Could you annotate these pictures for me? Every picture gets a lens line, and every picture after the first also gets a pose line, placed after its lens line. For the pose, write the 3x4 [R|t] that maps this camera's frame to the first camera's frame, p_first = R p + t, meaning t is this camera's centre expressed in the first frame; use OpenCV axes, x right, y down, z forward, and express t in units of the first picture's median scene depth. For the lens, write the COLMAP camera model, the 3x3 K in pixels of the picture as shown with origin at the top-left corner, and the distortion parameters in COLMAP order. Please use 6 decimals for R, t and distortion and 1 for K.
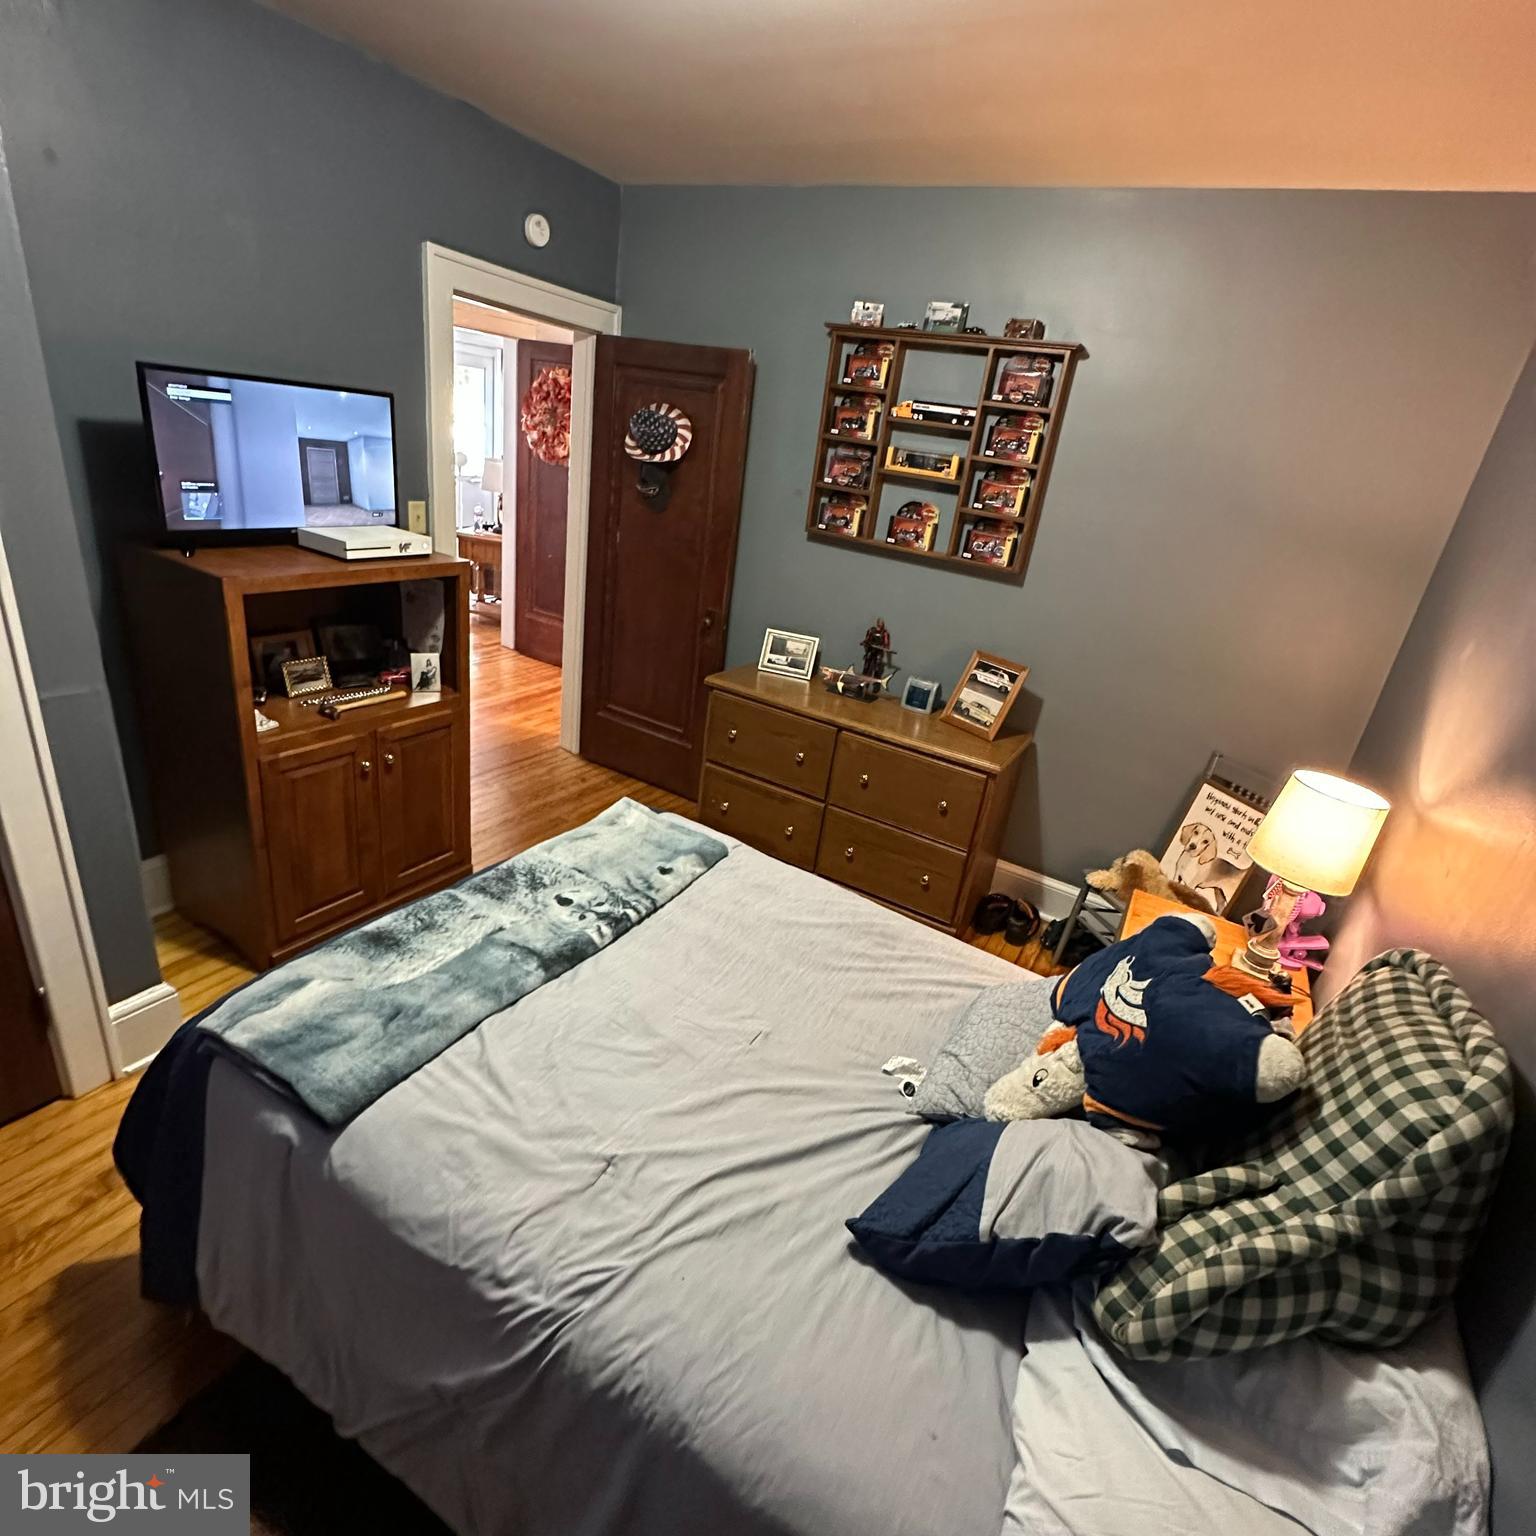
lens RADIAL K [[818.8, 0, 768.7], [0, 818.8, 768.1], [0, 0, 1]] dist [-0.001778, -0.001166]
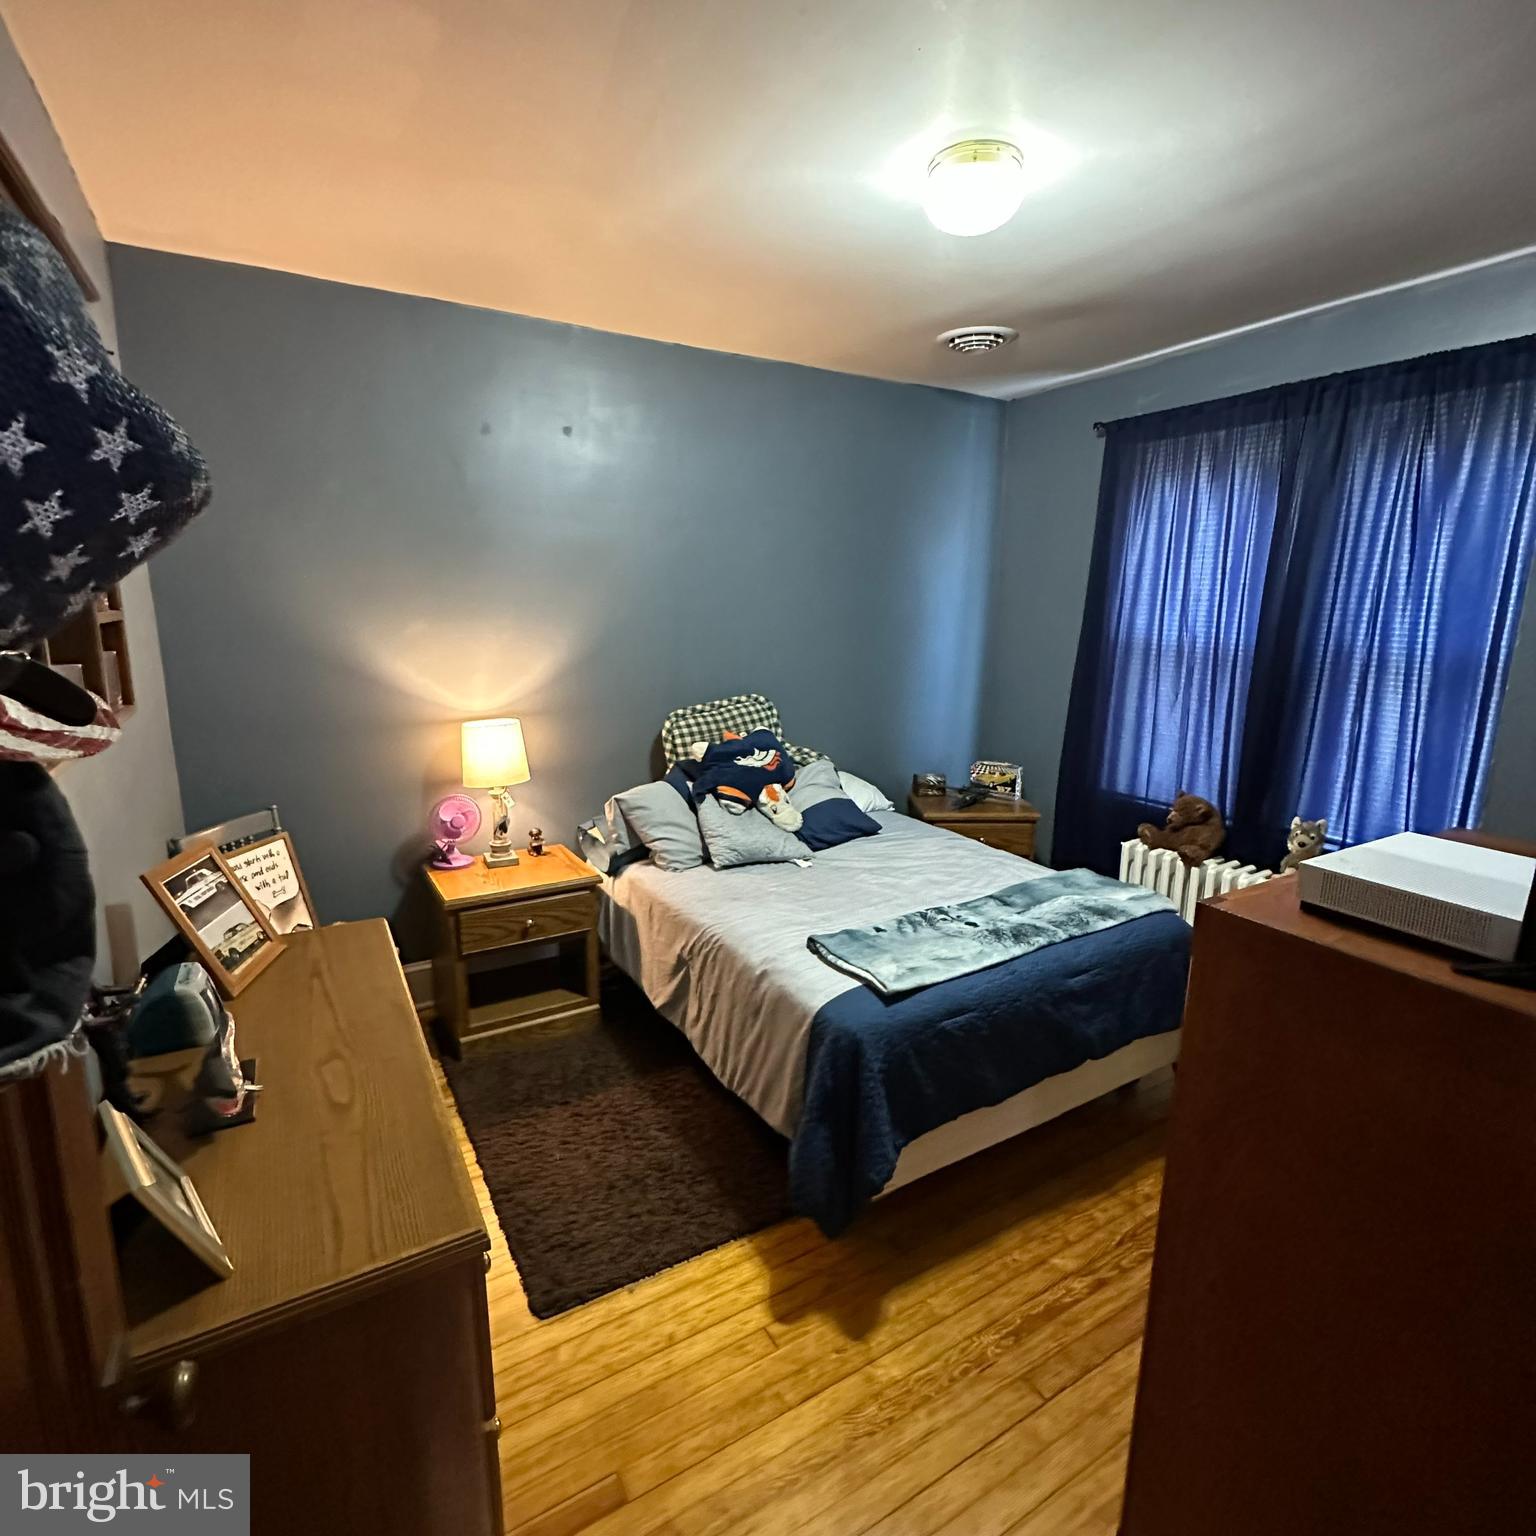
lens RADIAL K [[818.8, 0, 765.7], [0, 818.8, 764.3], [0, 0, 1]] dist [-0.001778, -0.001166]
pose [[-0.859037, -0.238934, 0.452733, -0.392231], [0.073284, 0.817883, 0.570698, -0.626869], [-0.506642, 0.523429, -0.685082, 1.518998]]
